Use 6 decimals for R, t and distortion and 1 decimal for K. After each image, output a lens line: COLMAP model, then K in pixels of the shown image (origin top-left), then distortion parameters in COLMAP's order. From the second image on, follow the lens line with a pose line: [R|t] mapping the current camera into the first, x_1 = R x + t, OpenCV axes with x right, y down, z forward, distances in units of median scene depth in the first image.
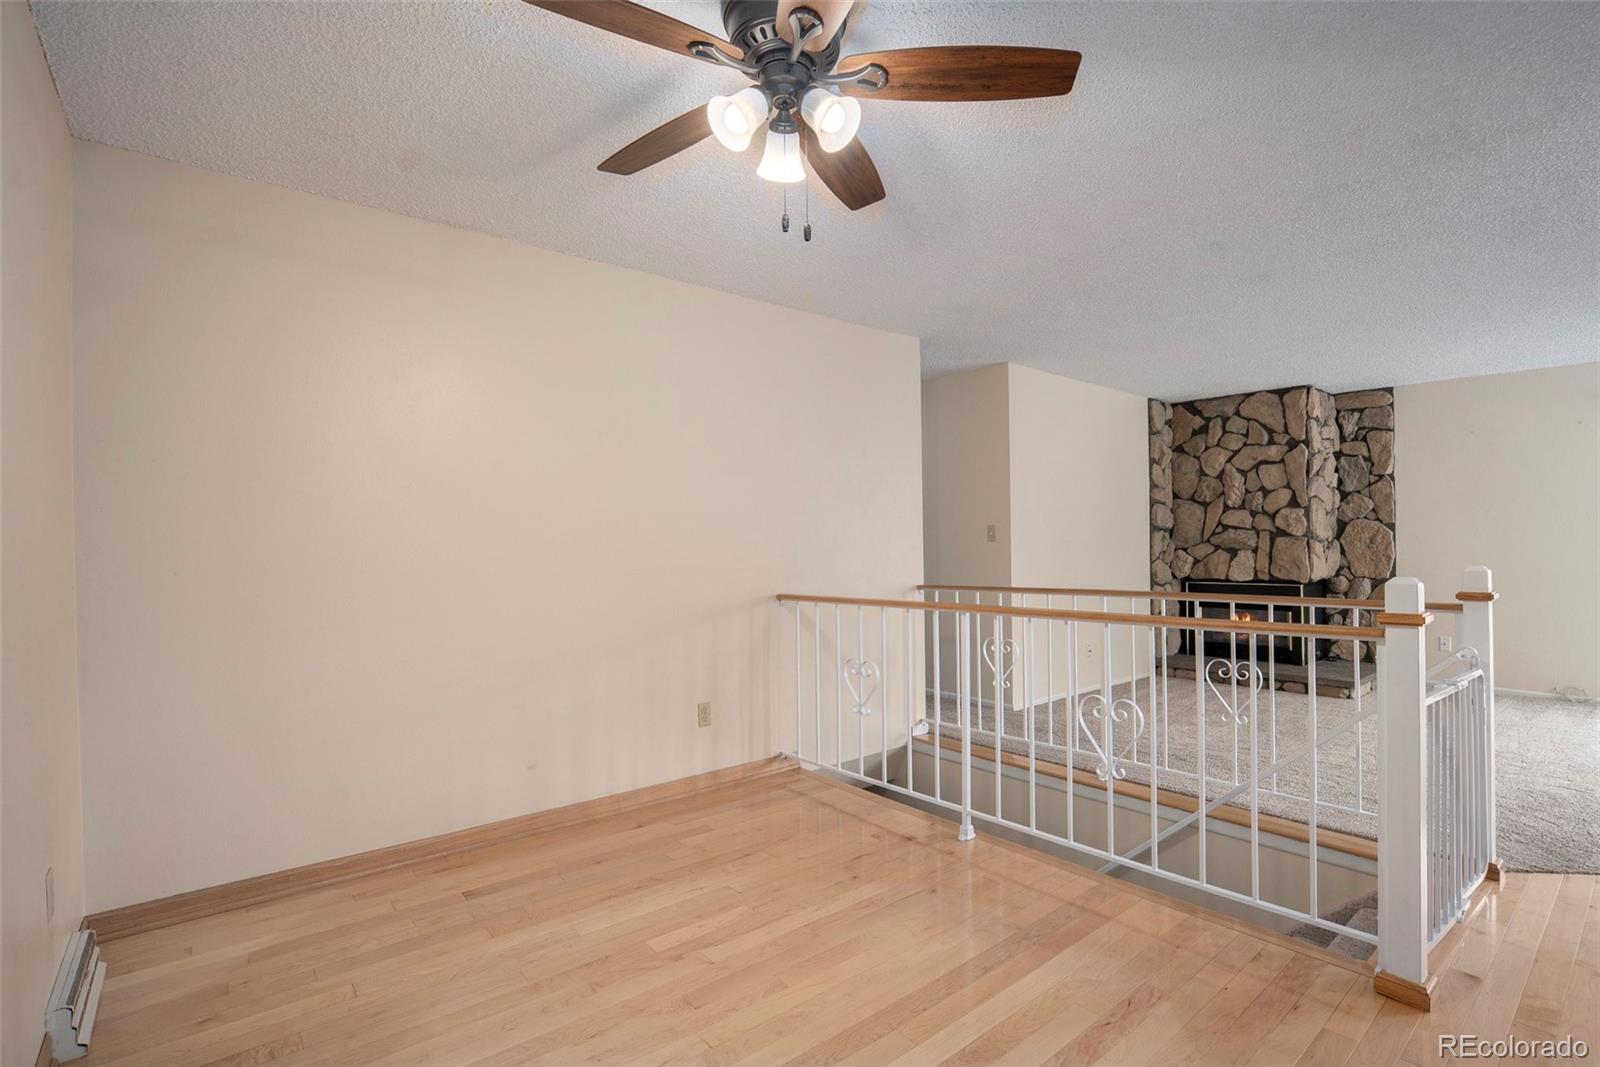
lens RADIAL K [[747.5, 0, 799.7], [0, 747.5, 538.9], [0, 0, 1]] dist [-0.011438, 0.001470]
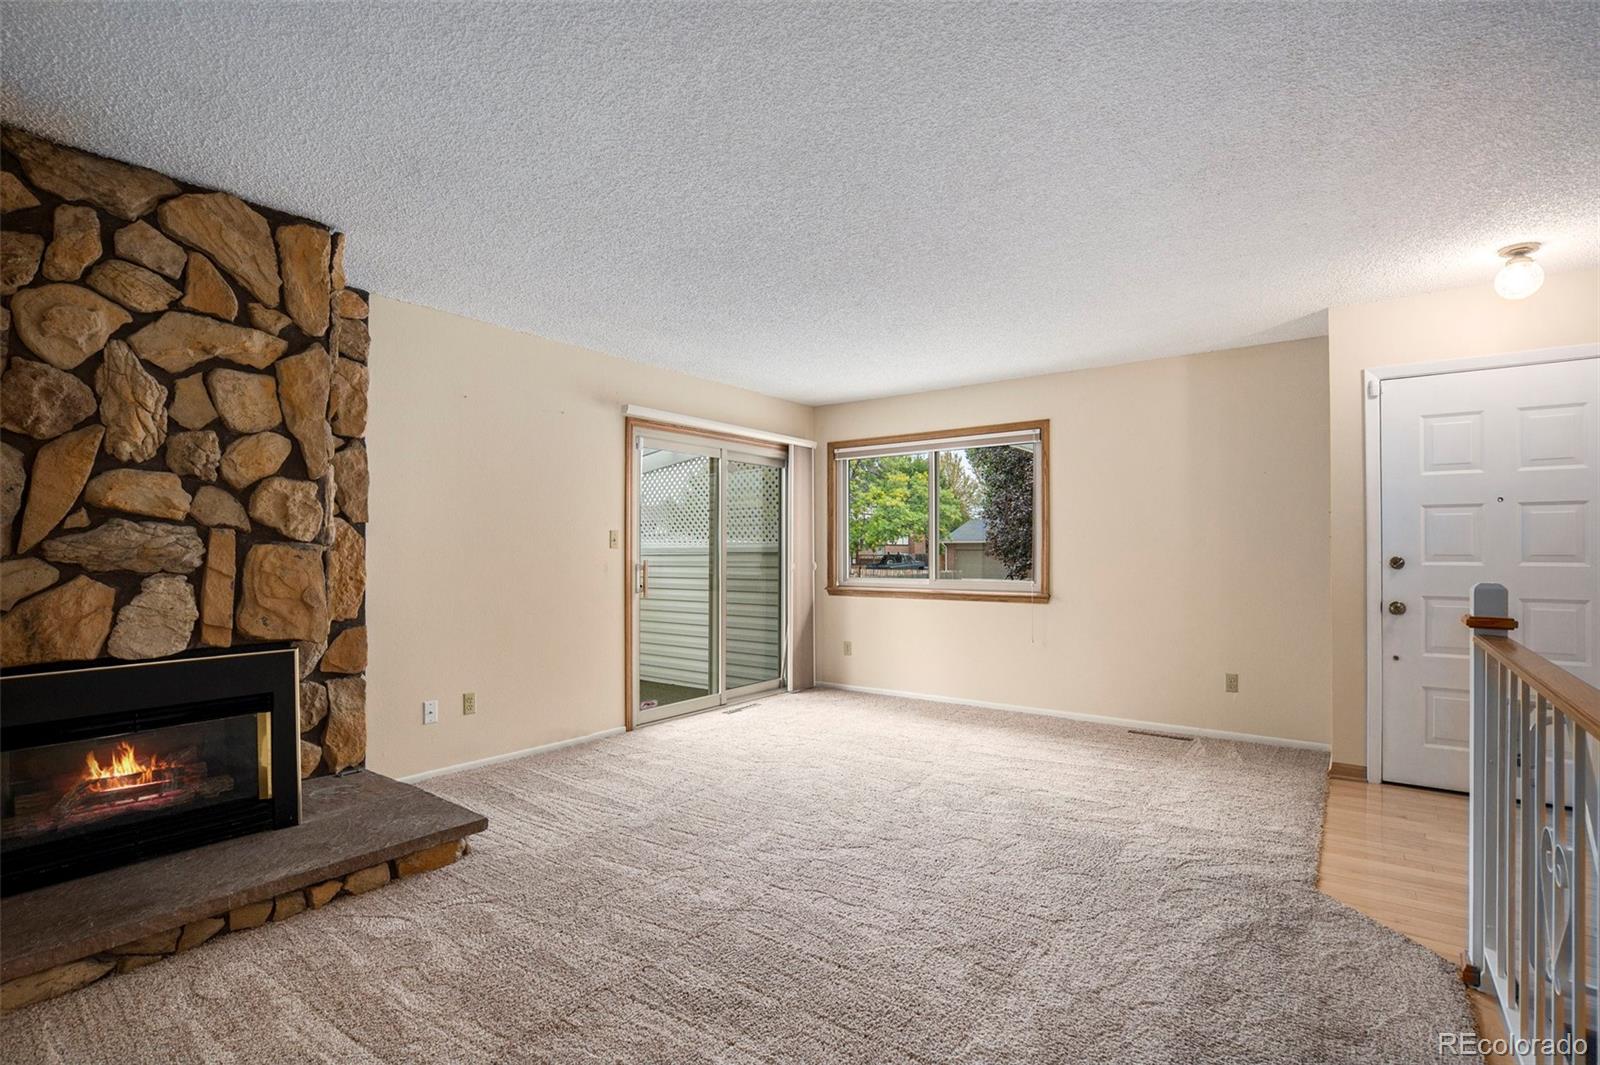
lens RADIAL K [[747.5, 0, 799.7], [0, 747.5, 534.7], [0, 0, 1]] dist [-0.011438, 0.001470]
pose [[-0.240878, 0.027492, 0.970166, 0.145137], [0.000782, 0.999604, -0.028132, 0.004825], [-0.970555, -0.006018, -0.240804, 0.781651]]
